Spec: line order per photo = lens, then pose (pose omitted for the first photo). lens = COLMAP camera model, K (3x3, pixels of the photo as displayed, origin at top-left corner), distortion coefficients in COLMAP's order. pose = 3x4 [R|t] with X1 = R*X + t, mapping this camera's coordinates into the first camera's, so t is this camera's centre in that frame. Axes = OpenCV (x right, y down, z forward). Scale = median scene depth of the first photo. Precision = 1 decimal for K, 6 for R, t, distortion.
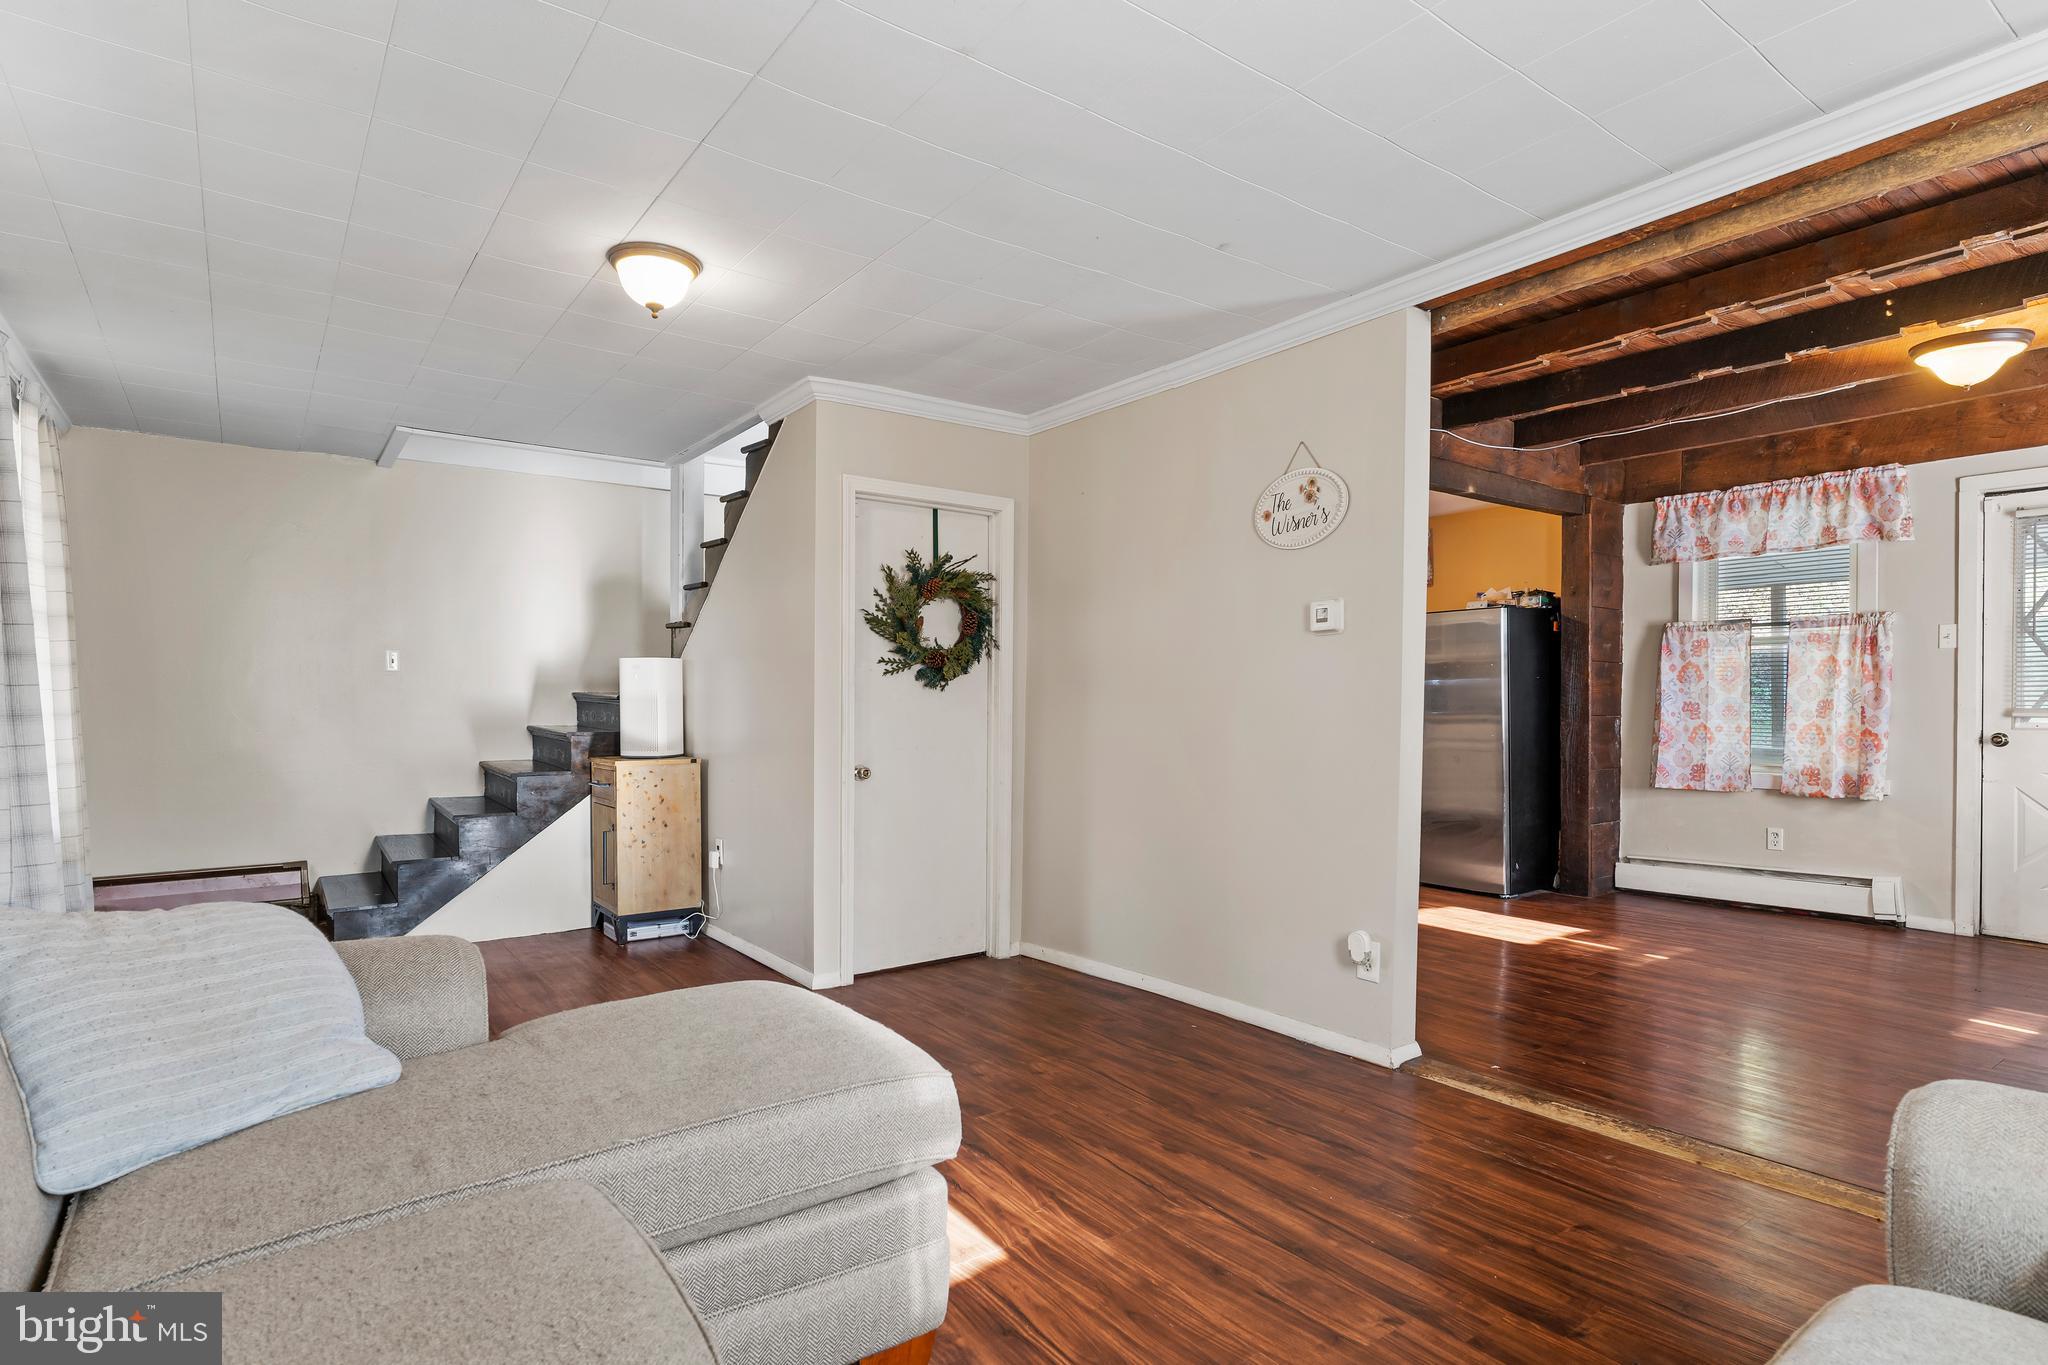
lens RADIAL K [[1062.2, 0, 1006.4], [0, 1062.2, 734.1], [0, 0, 1]] dist [-0.002912, -0.000411]
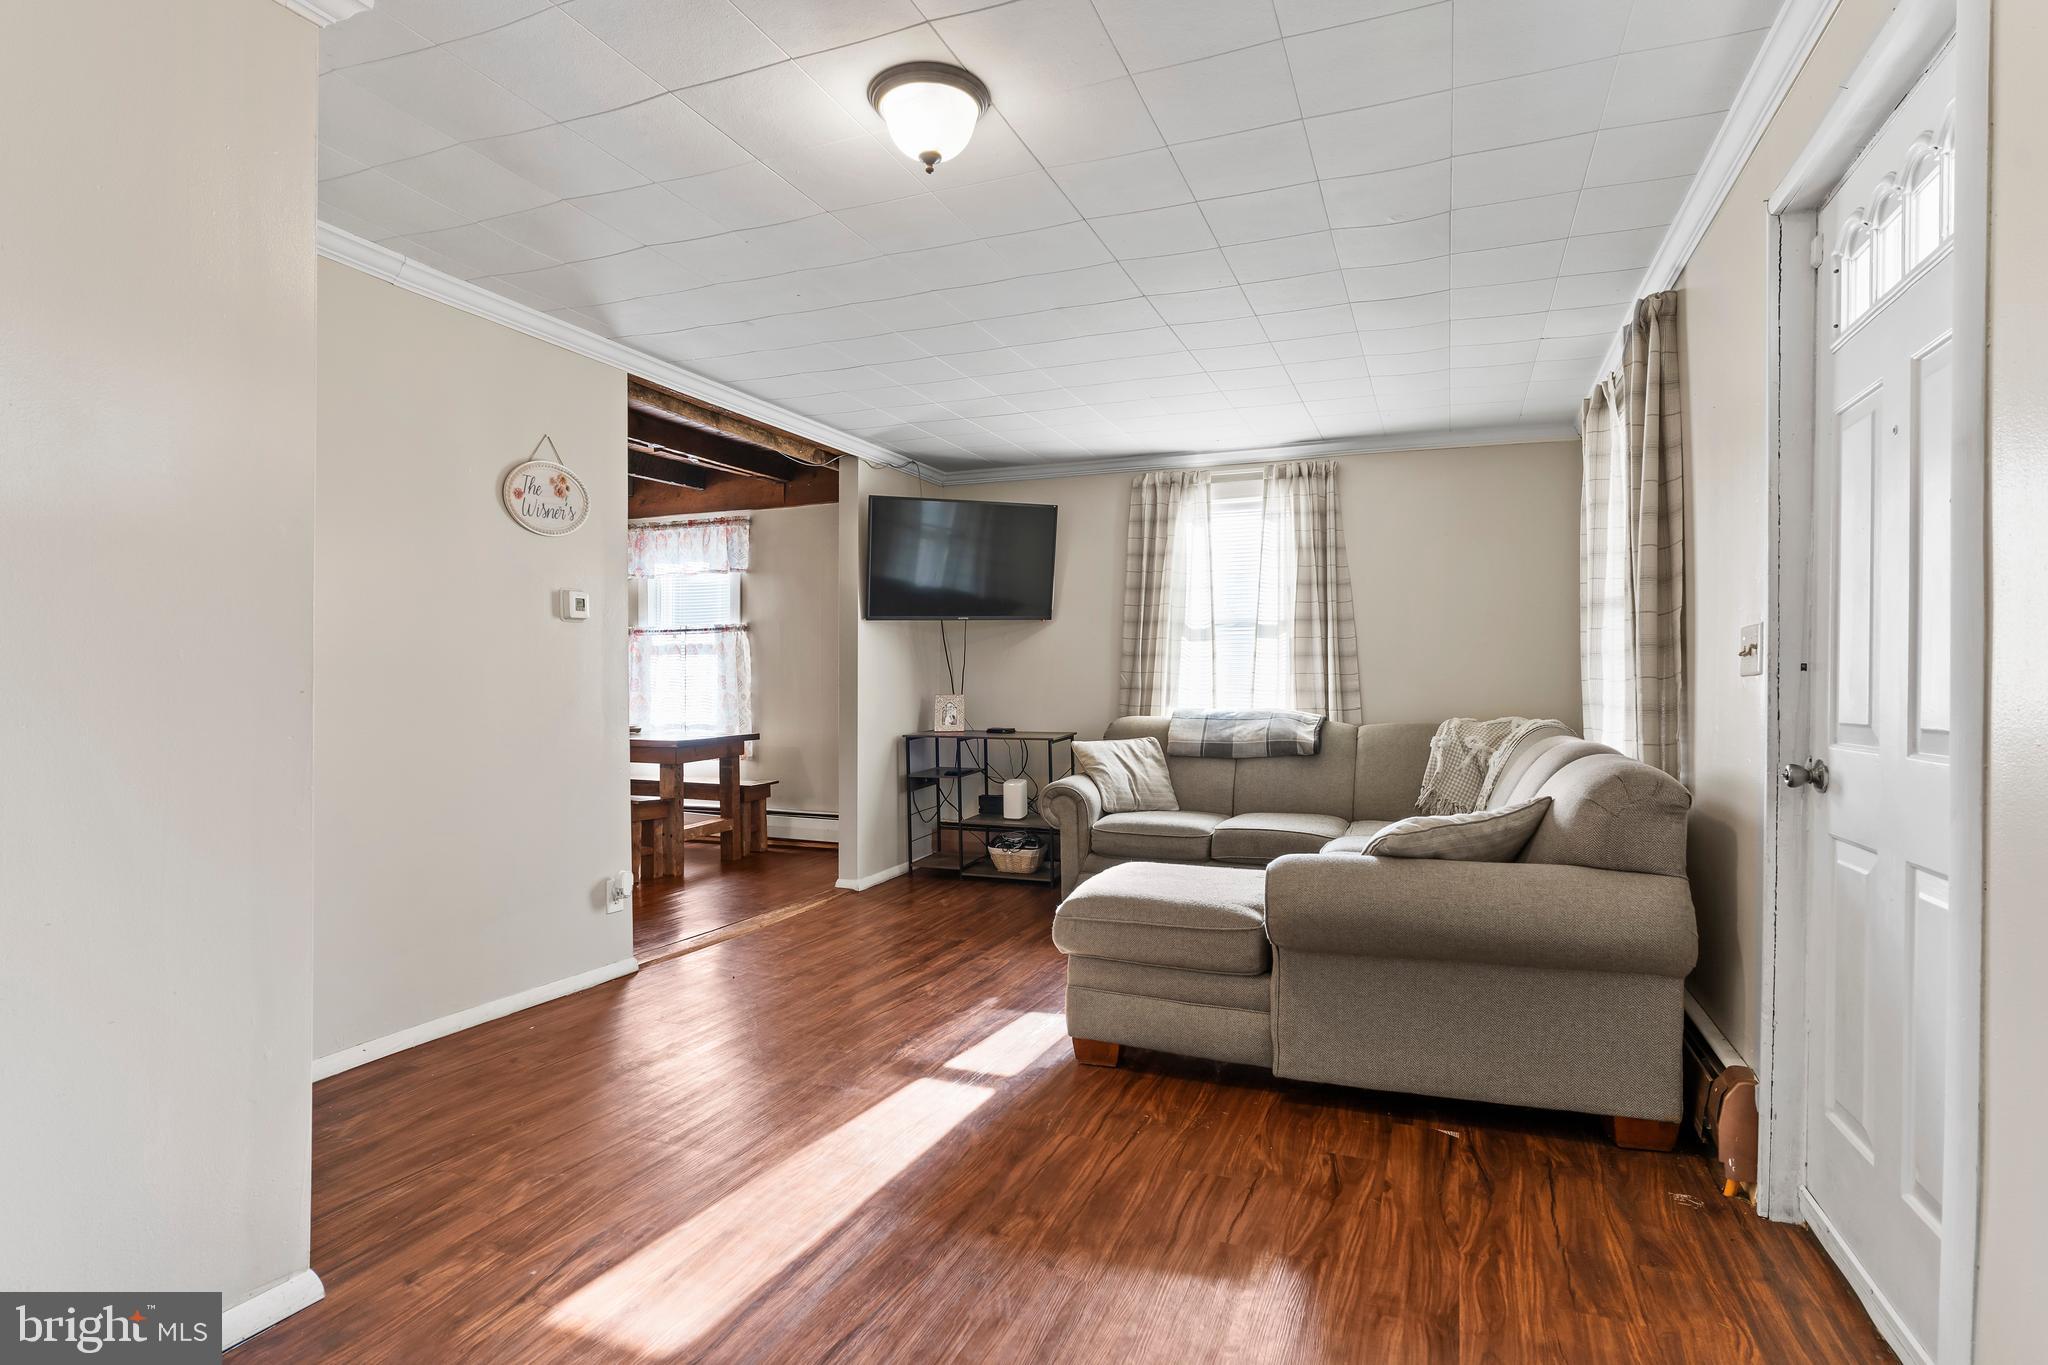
lens RADIAL K [[1062.2, 0, 1029.4], [0, 1062.2, 682.9], [0, 0, 1]] dist [-0.002912, -0.000411]
pose [[-0.524372, -0.005557, 0.851471, -1.188288], [0.018437, 0.999670, 0.017879, -0.051590], [-0.851290, 0.025074, -0.524097, 1.553949]]
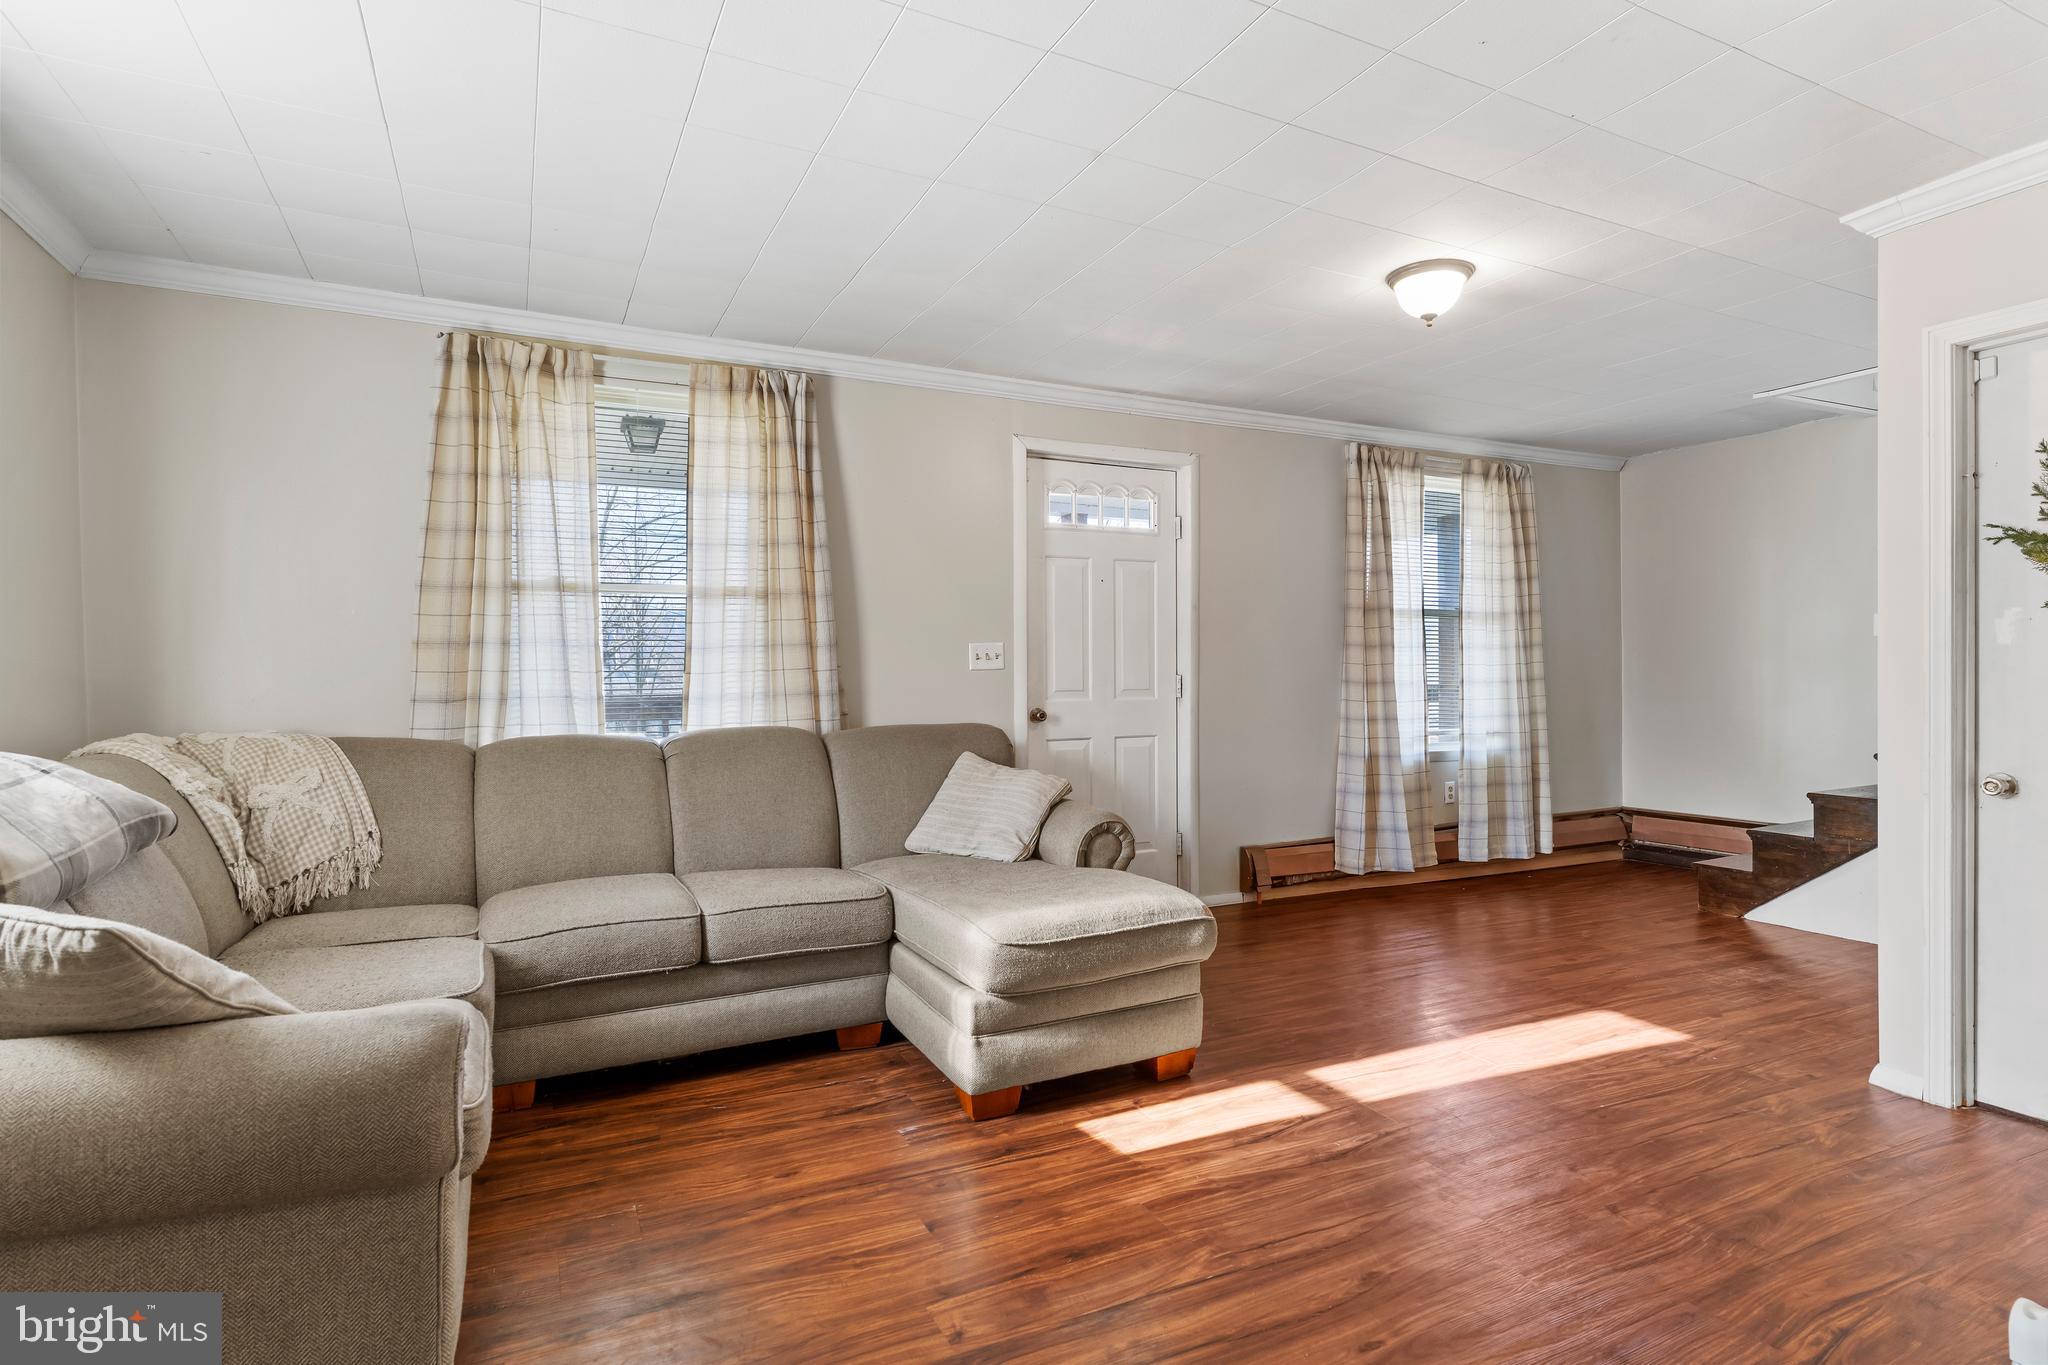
lens RADIAL K [[1062.2, 0, 1018.4], [0, 1062.2, 690.5], [0, 0, 1]] dist [-0.002912, -0.000411]
pose [[-0.169570, 0.020825, -0.985298, 0.943807], [-0.029096, 0.999235, 0.026127, -0.033020], [0.985089, 0.033099, -0.168835, 0.888067]]
